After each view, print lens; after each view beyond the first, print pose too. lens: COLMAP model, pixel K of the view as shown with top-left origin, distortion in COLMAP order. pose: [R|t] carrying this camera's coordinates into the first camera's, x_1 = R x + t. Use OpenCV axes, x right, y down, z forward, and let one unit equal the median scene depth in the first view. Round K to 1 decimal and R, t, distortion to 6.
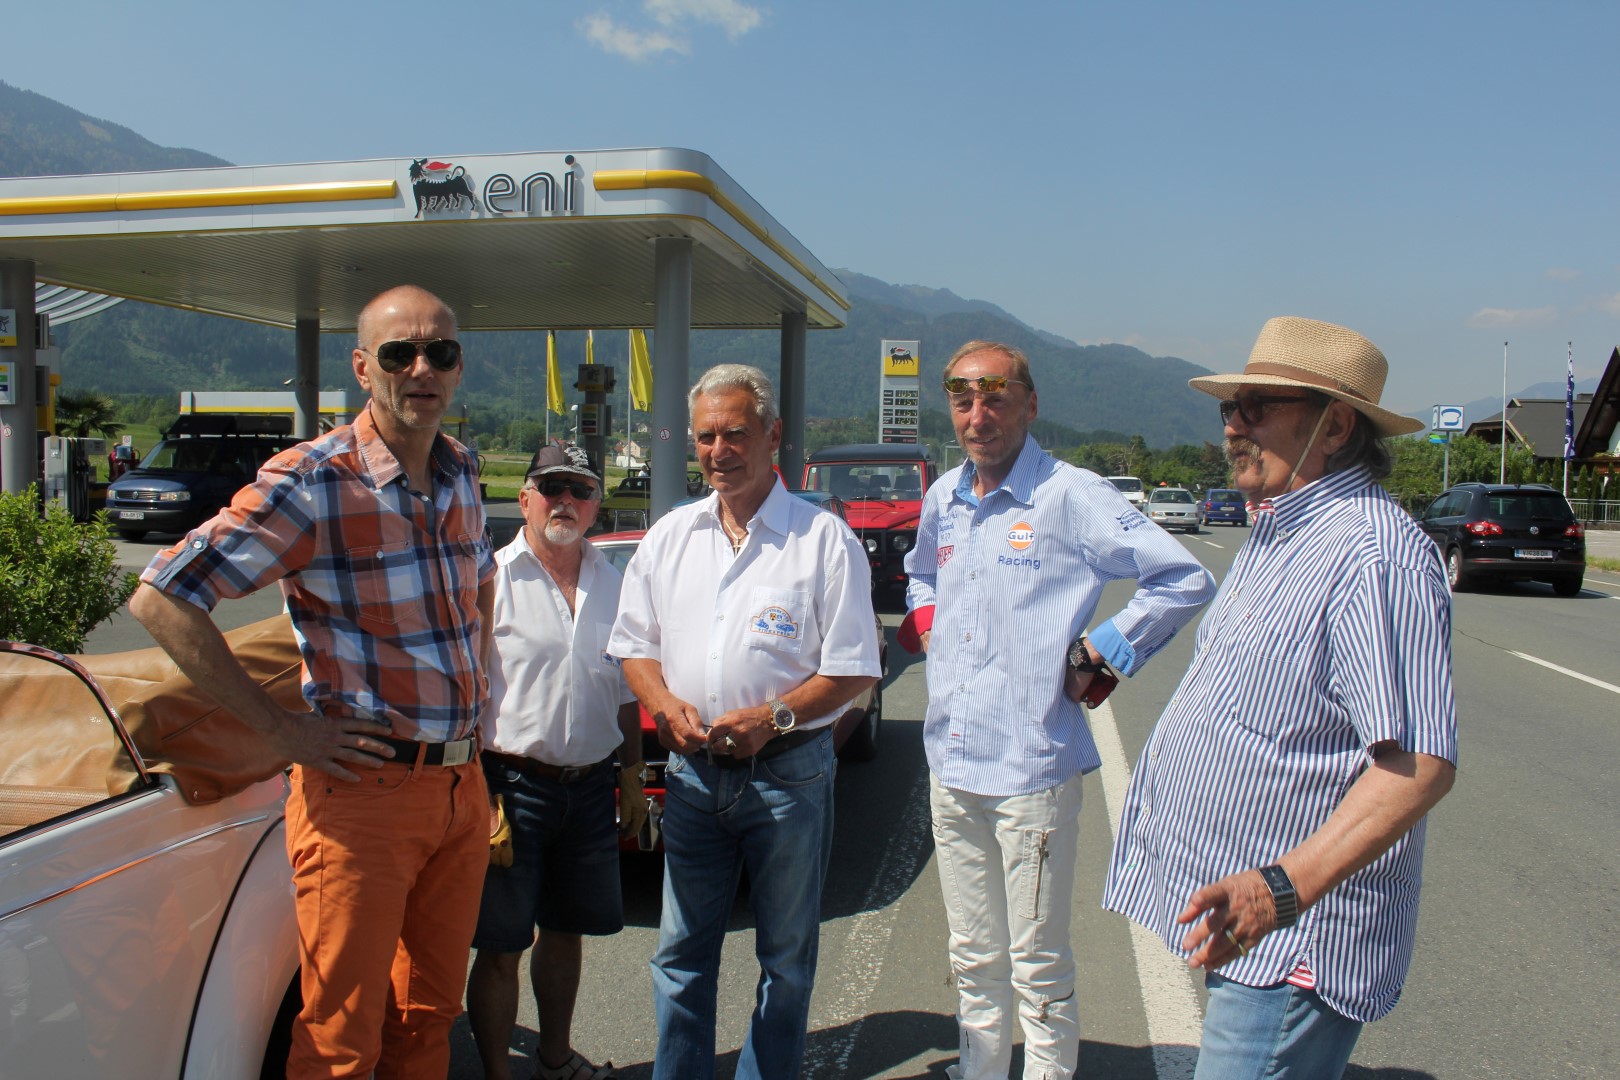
lens RADIAL K [[1342.6, 0, 805.2], [0, 1342.6, 539.1], [0, 0, 1]] dist [-0.112418, 0.014136]
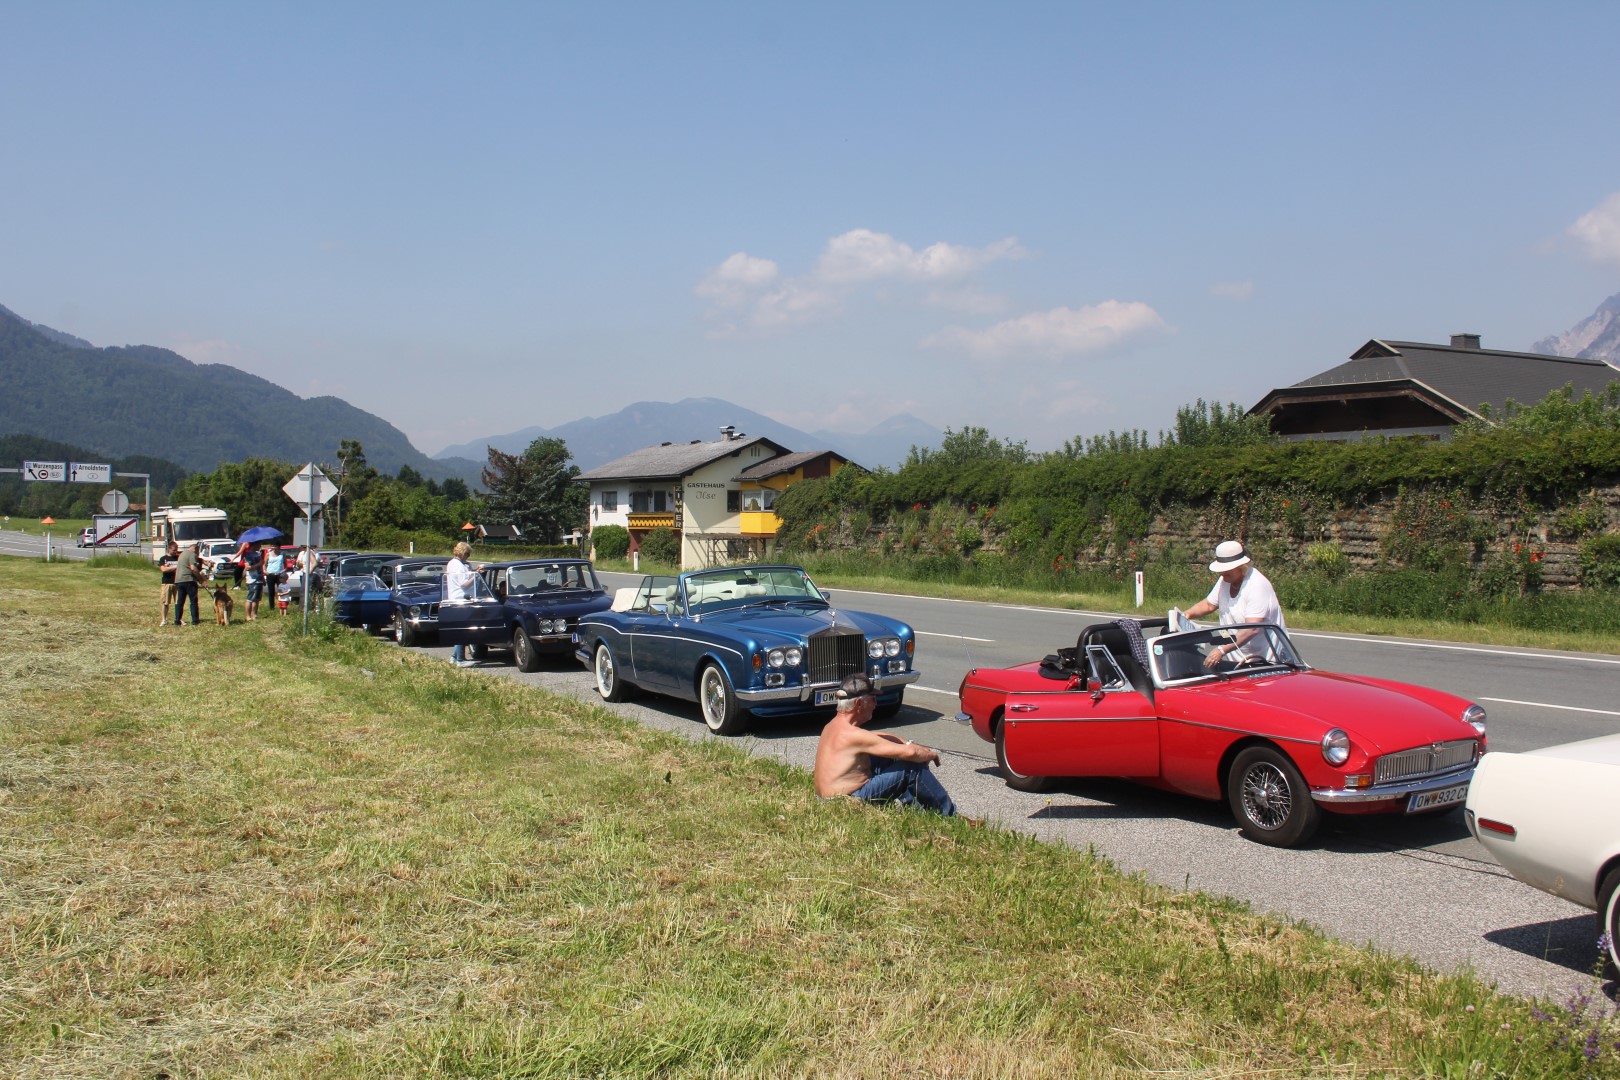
lens RADIAL K [[1602.0, 0, 808.9], [0, 1602.0, 552.1], [0, 0, 1]] dist [-0.054076, 0.000000]
pose [[0.810248, -0.028945, 0.585372, 0.023315], [0.042120, 0.999073, -0.008899, -0.044283], [-0.584571, 0.031866, 0.810716, 0.898285]]
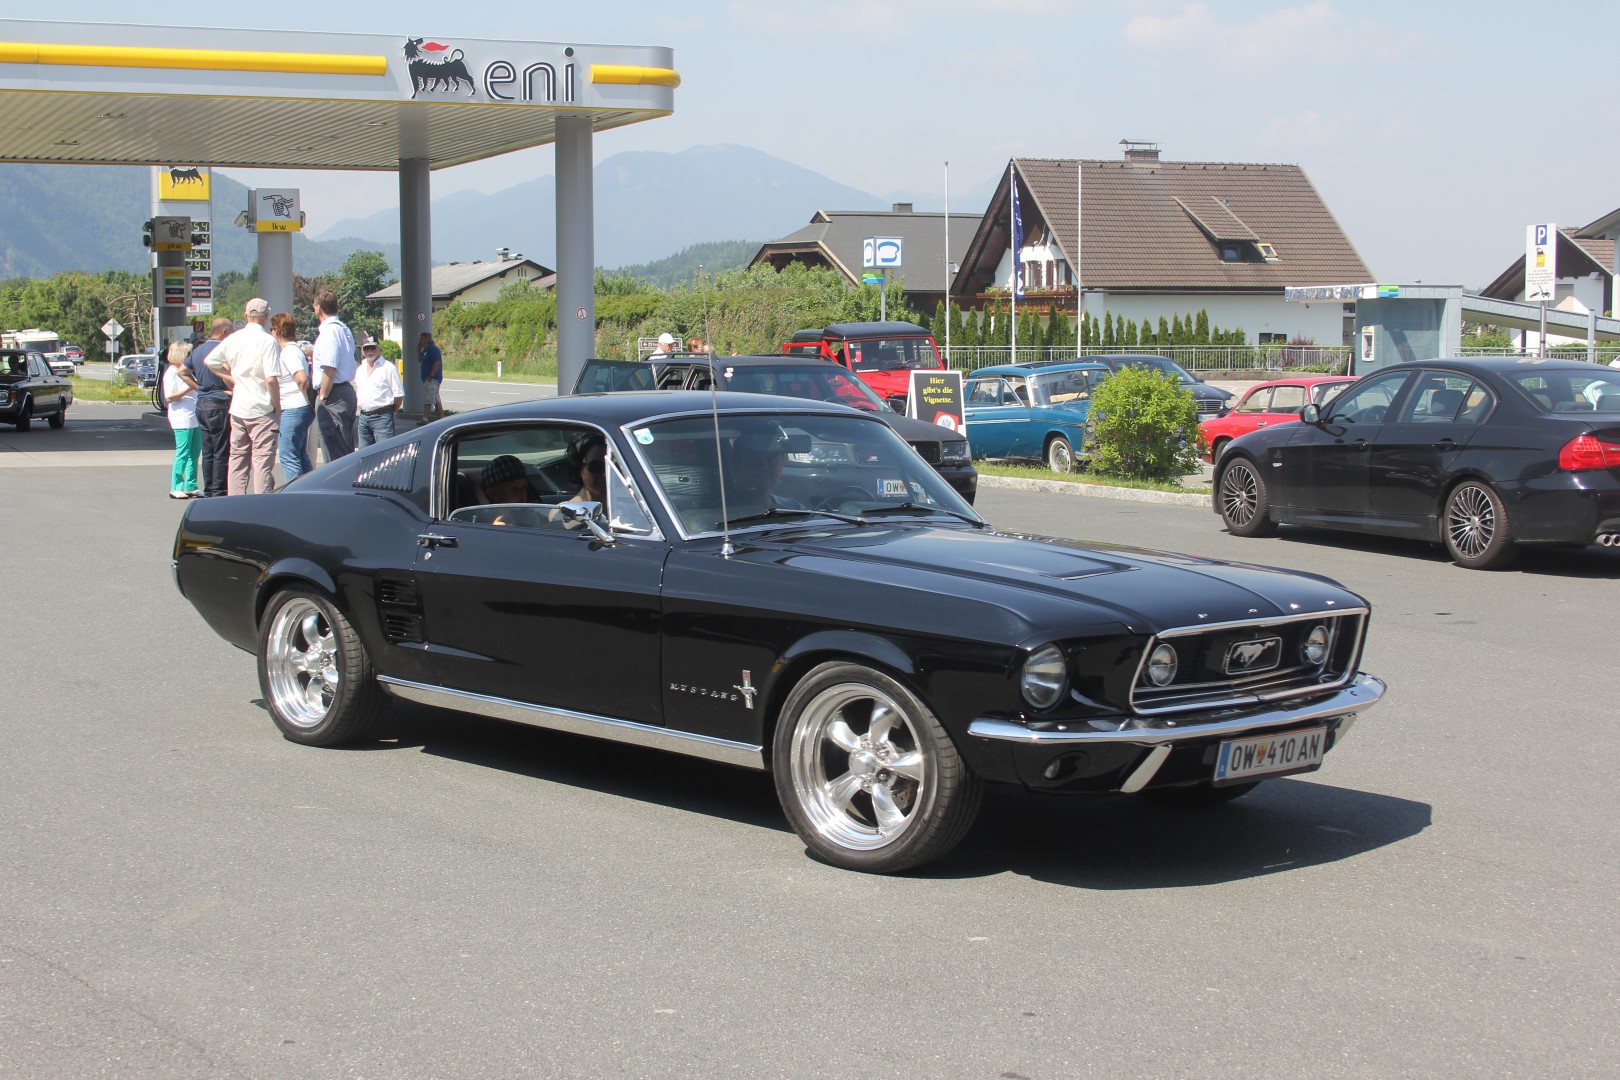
lens RADIAL K [[2449.1, 0, 814.1], [0, 2449.1, 542.1], [0, 0, 1]] dist [0.000673, 0.000000]
pose [[0.829426, -0.074025, 0.553690, -0.334536], [0.051141, 0.997081, 0.056694, -0.000555], [-0.556271, -0.018708, 0.830791, -0.213286]]
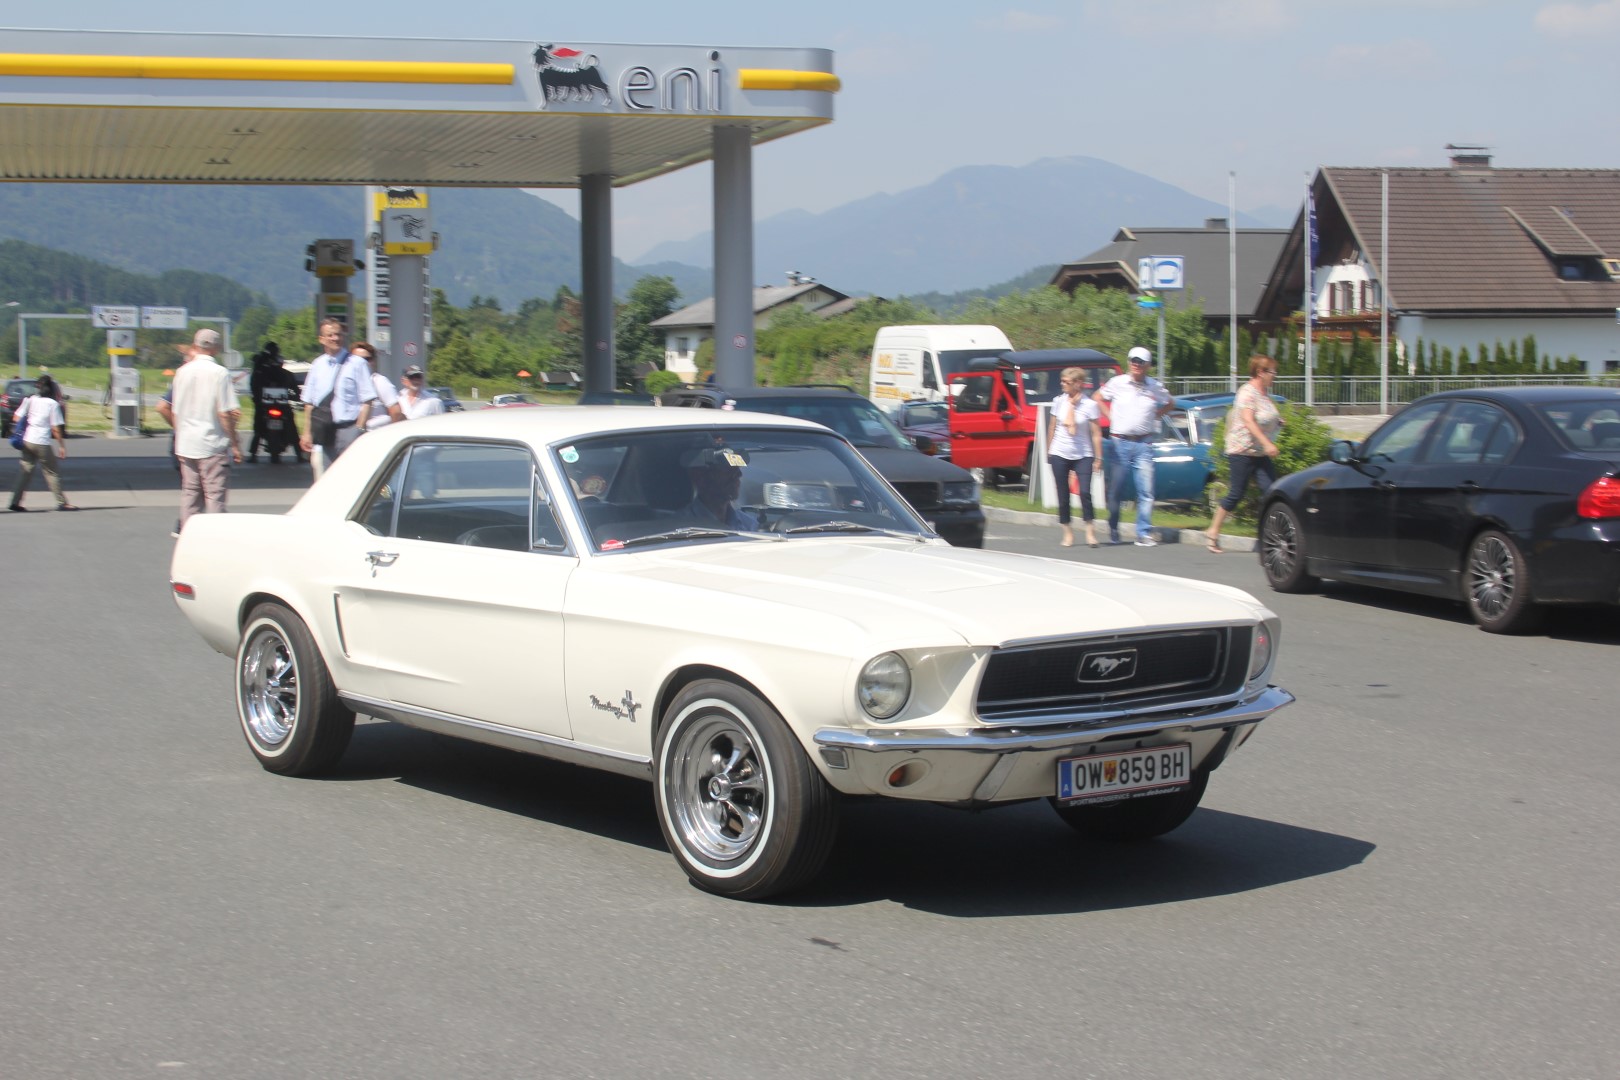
lens RADIAL K [[2675.4, 0, 804.9], [0, 2675.4, 537.5], [0, 0, 1]] dist [0.023759, 0.000000]
pose [[0.897461, -0.057079, 0.437385, -0.295148], [0.048921, 0.998355, 0.029905, 0.001370], [-0.438372, -0.005441, 0.898777, -0.227267]]
